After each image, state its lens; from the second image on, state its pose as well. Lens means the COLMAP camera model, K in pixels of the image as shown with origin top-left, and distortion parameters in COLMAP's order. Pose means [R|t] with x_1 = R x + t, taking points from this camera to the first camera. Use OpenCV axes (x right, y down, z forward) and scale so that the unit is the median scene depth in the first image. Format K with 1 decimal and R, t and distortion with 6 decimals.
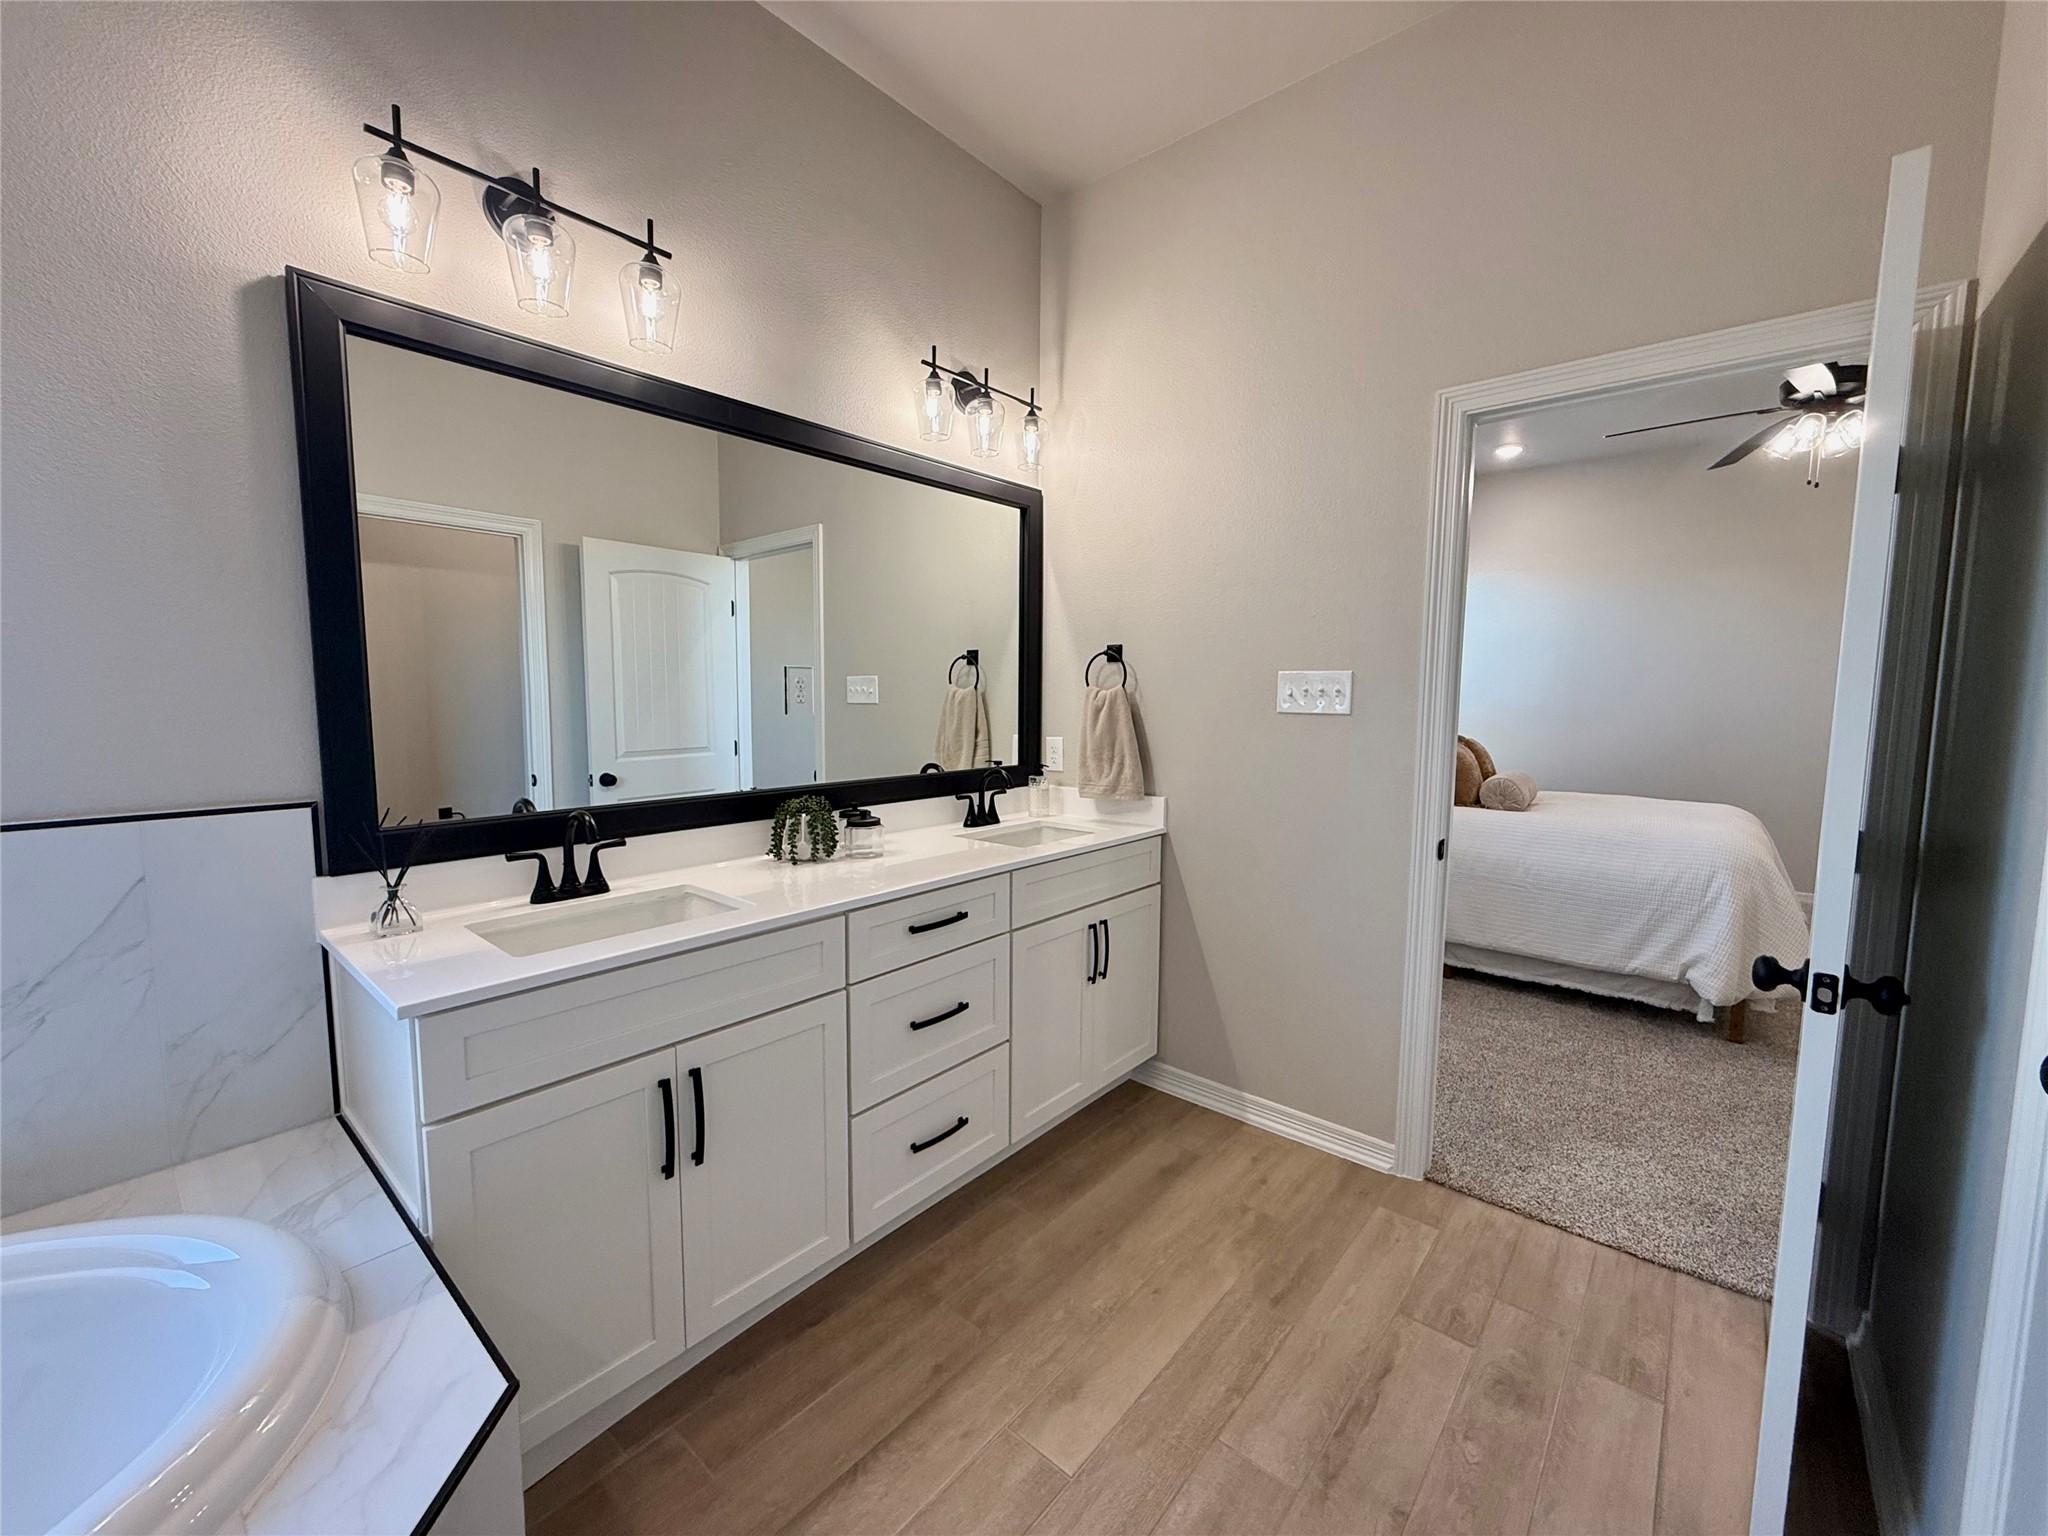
lens RADIAL K [[819.2, 0, 1018.5], [0, 819.2, 769.8], [0, 0, 1]] dist [0.001383, -0.000770]
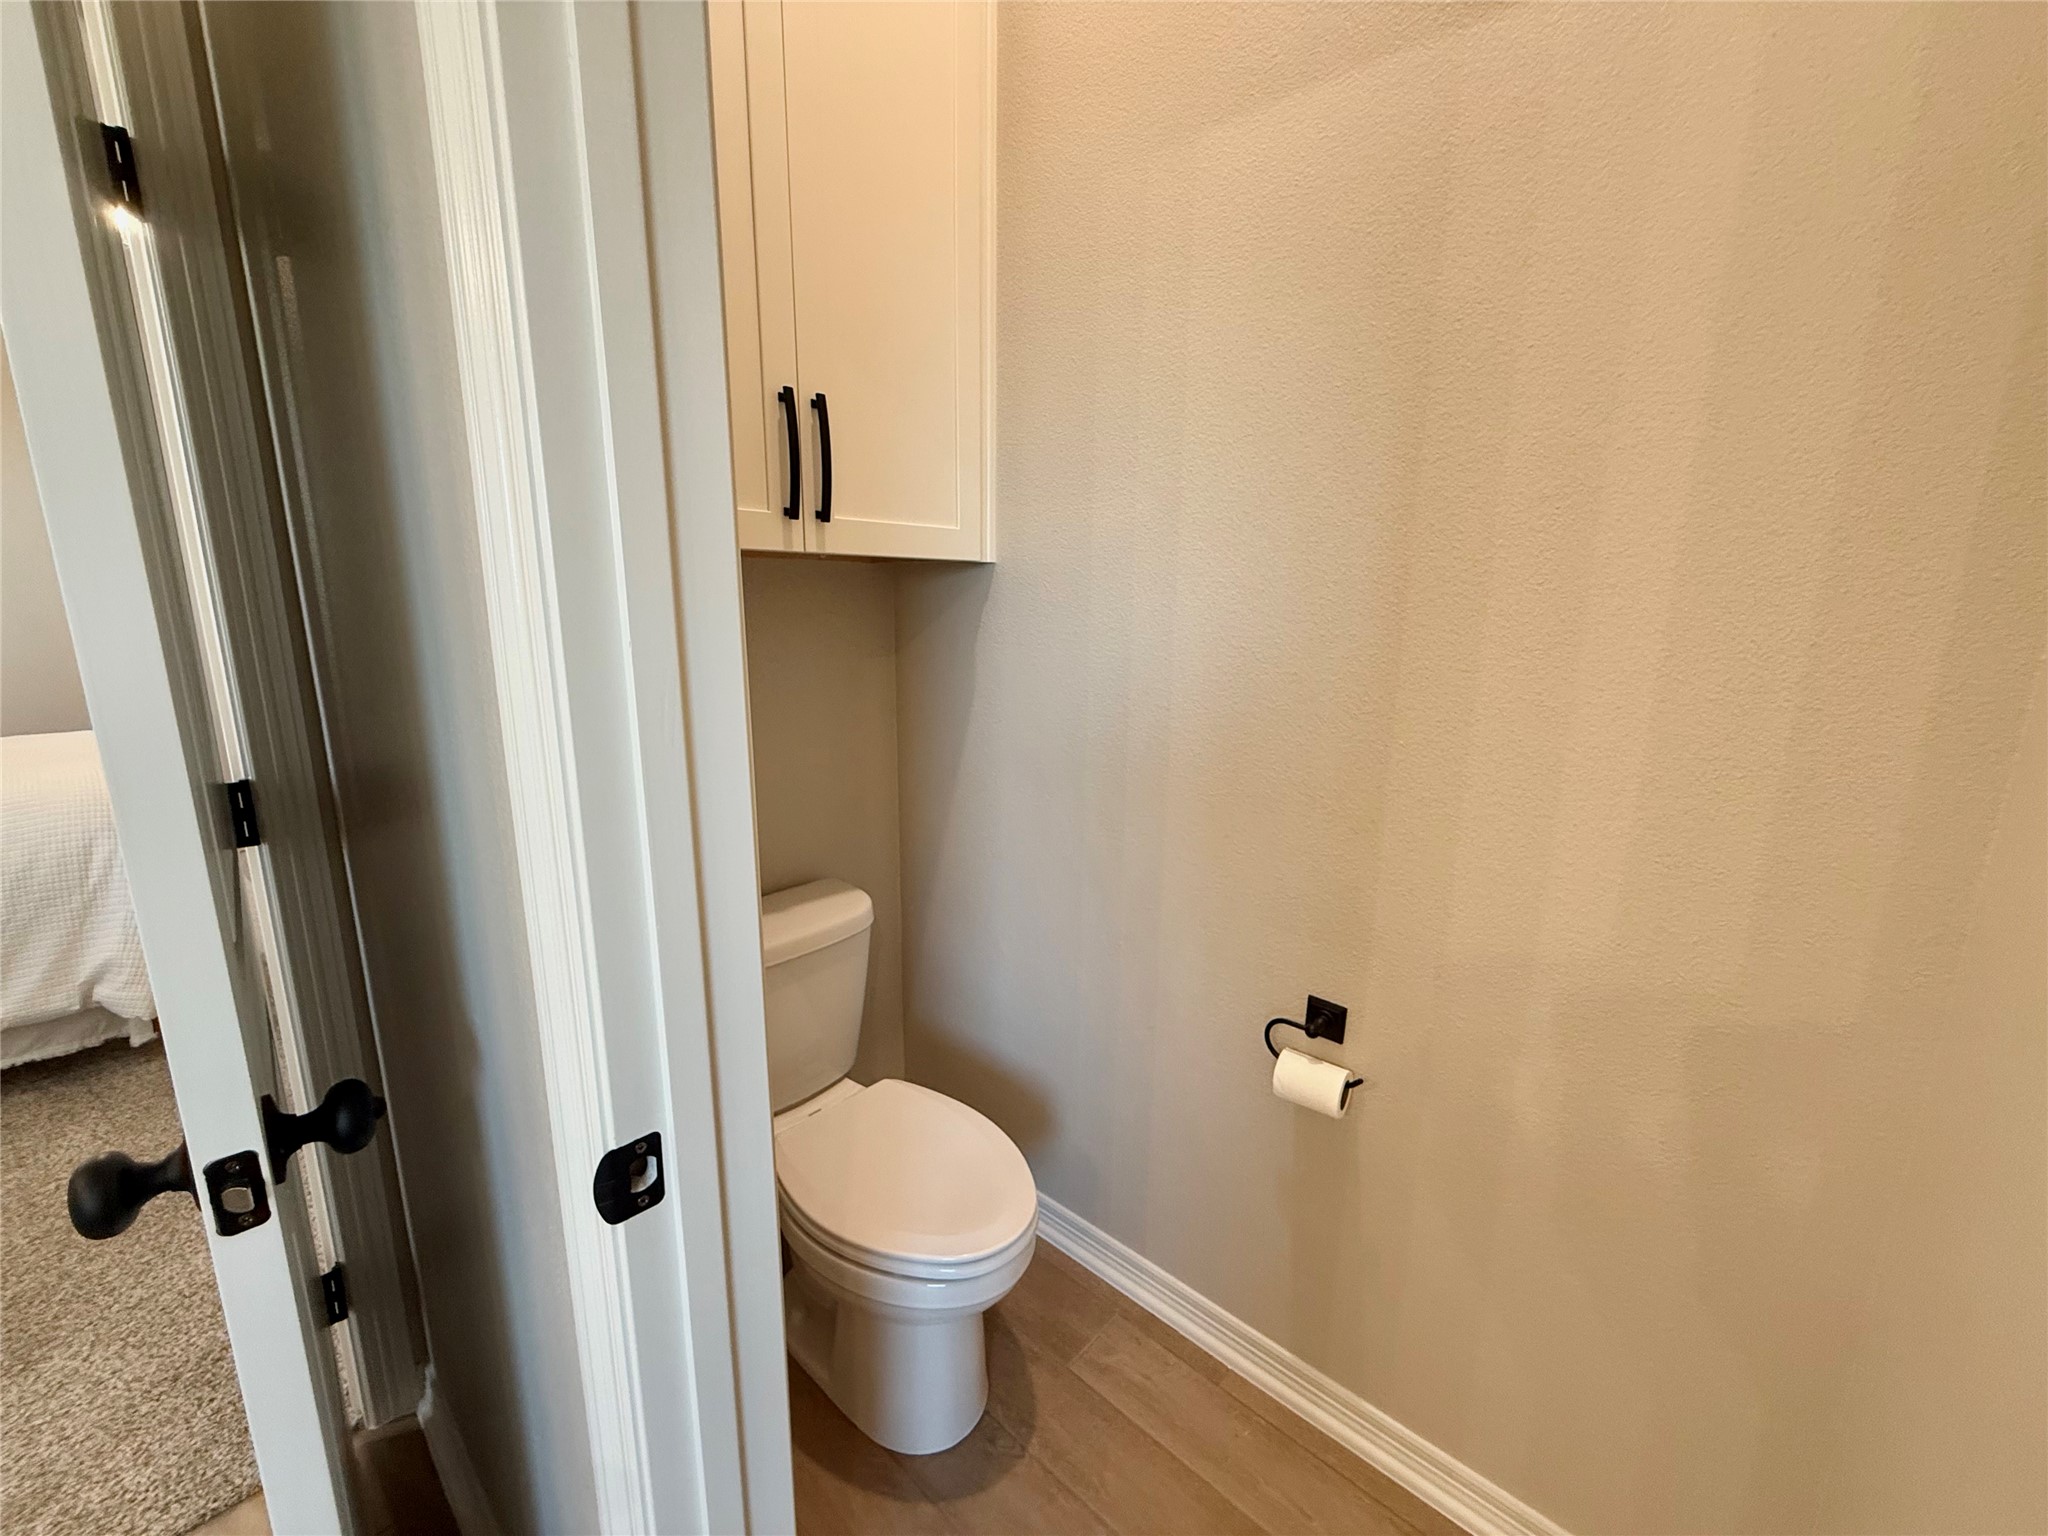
lens RADIAL K [[819.2, 0, 1015.7], [0, 819.2, 773.2], [0, 0, 1]] dist [0.001383, -0.000770]
pose [[0.034574, -0.215058, 0.975989, 0.328503], [0.084980, 0.973669, 0.211536, -0.013011], [-0.995783, 0.075626, 0.051939, 0.284493]]
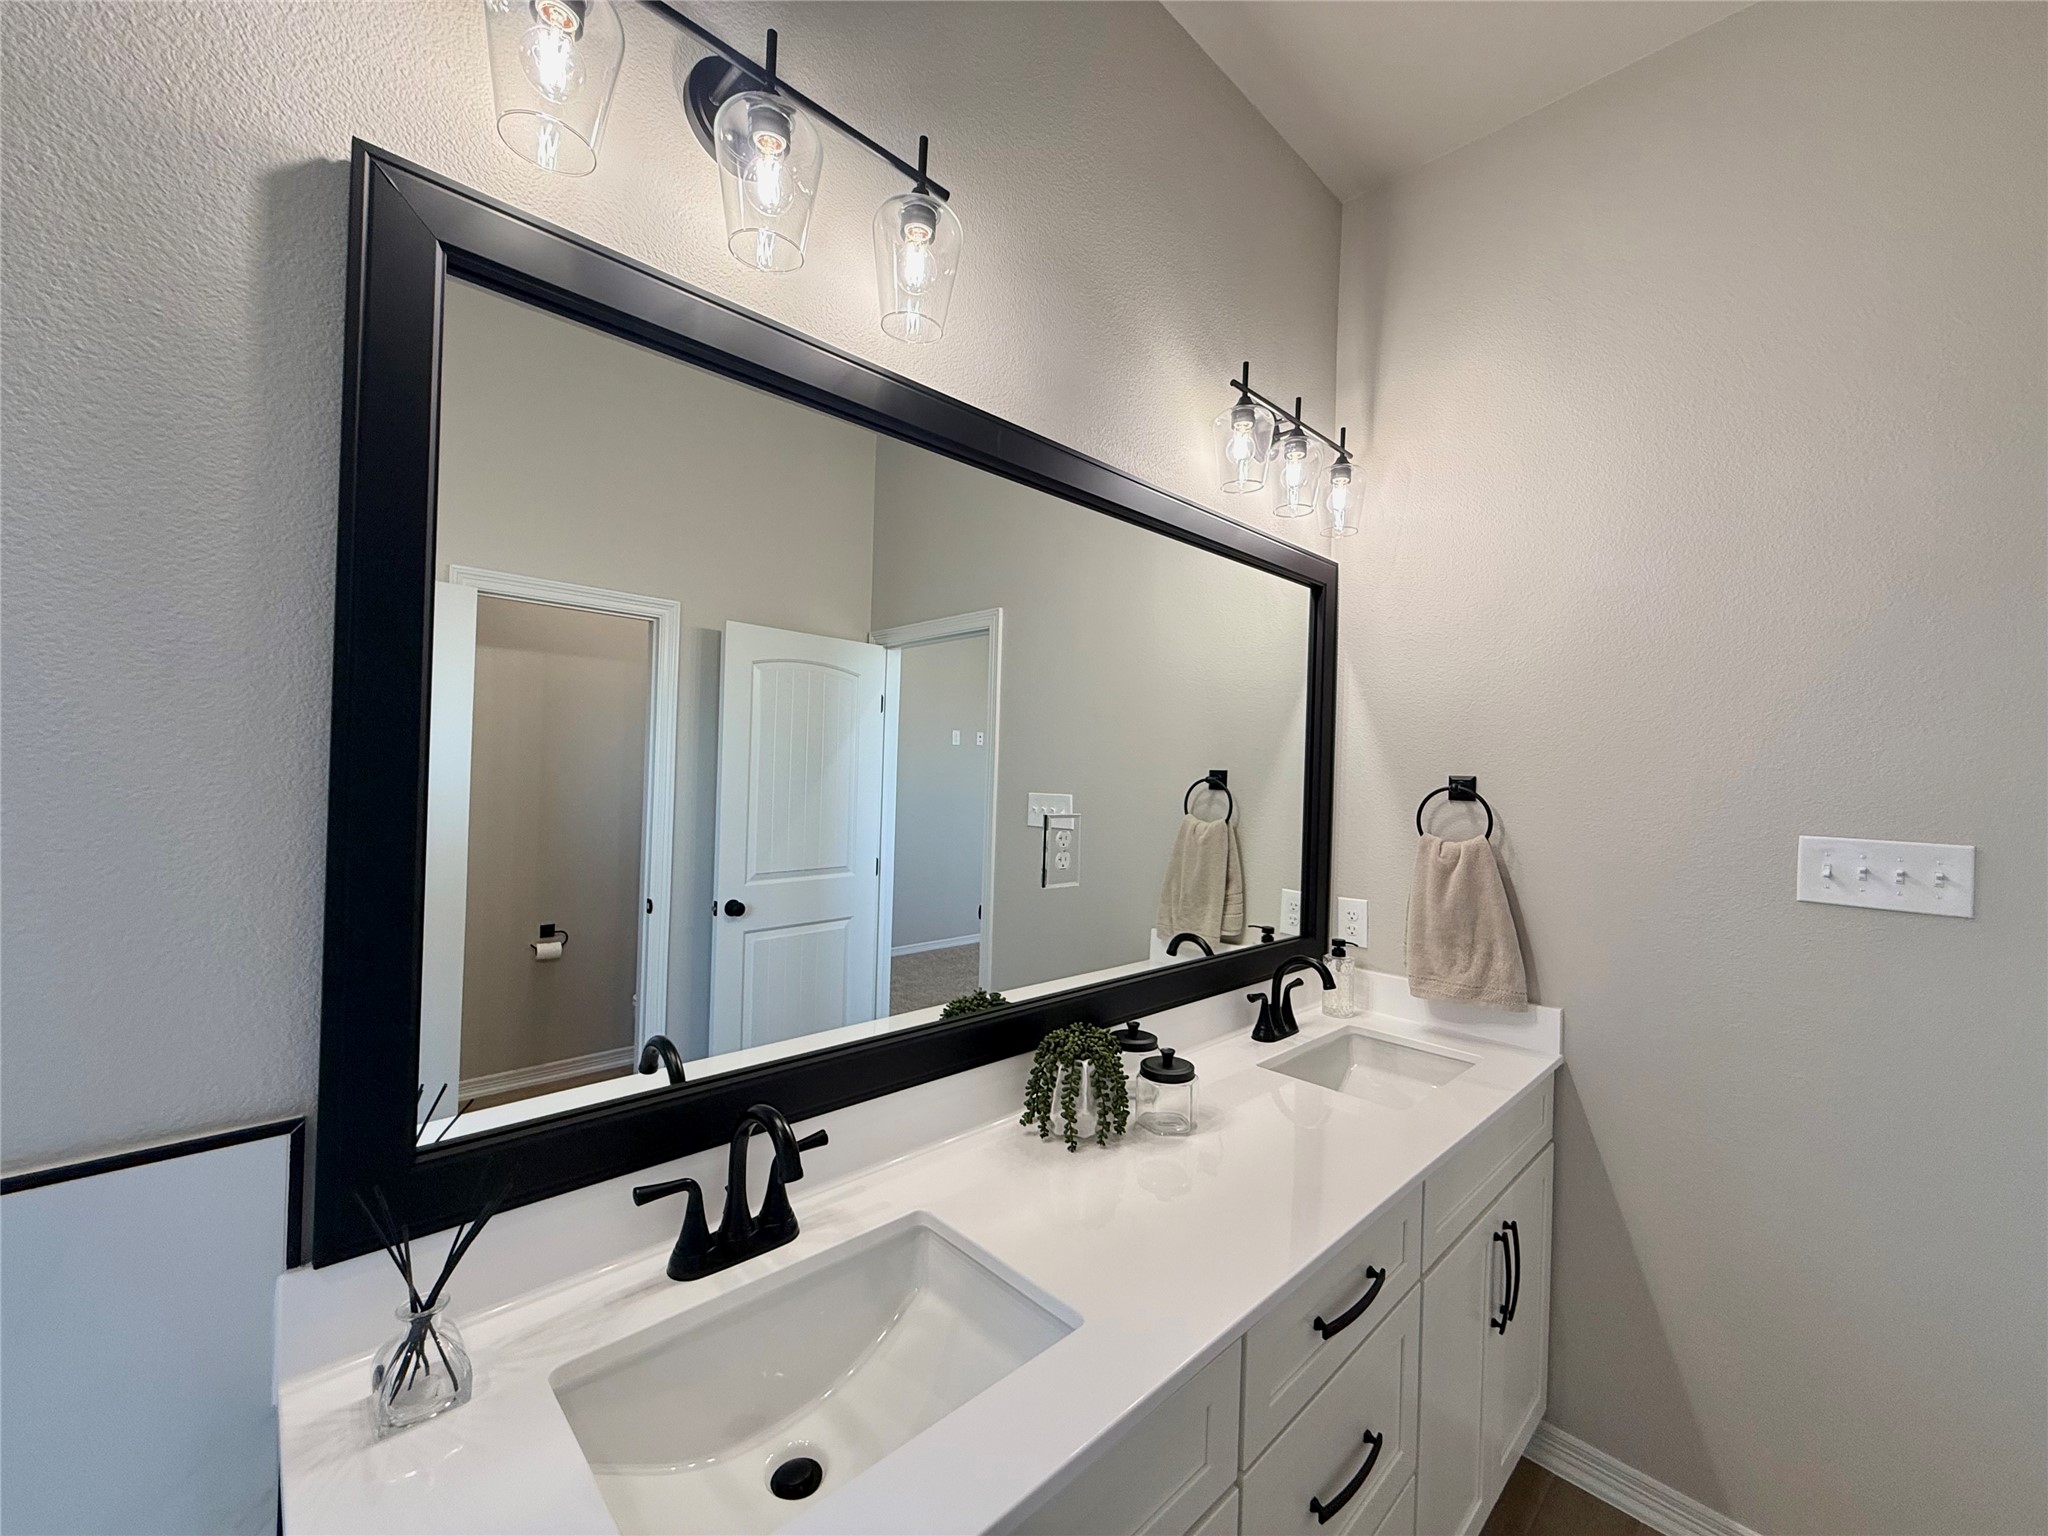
lens RADIAL K [[819.2, 0, 1017.2], [0, 819.2, 770.1], [0, 0, 1]] dist [0.001383, -0.000770]
pose [[0.994809, 0.024015, -0.098886, -0.258190], [-0.033693, 0.994675, -0.097400, -0.103290], [0.096021, 0.100226, 0.990321, 0.362344]]
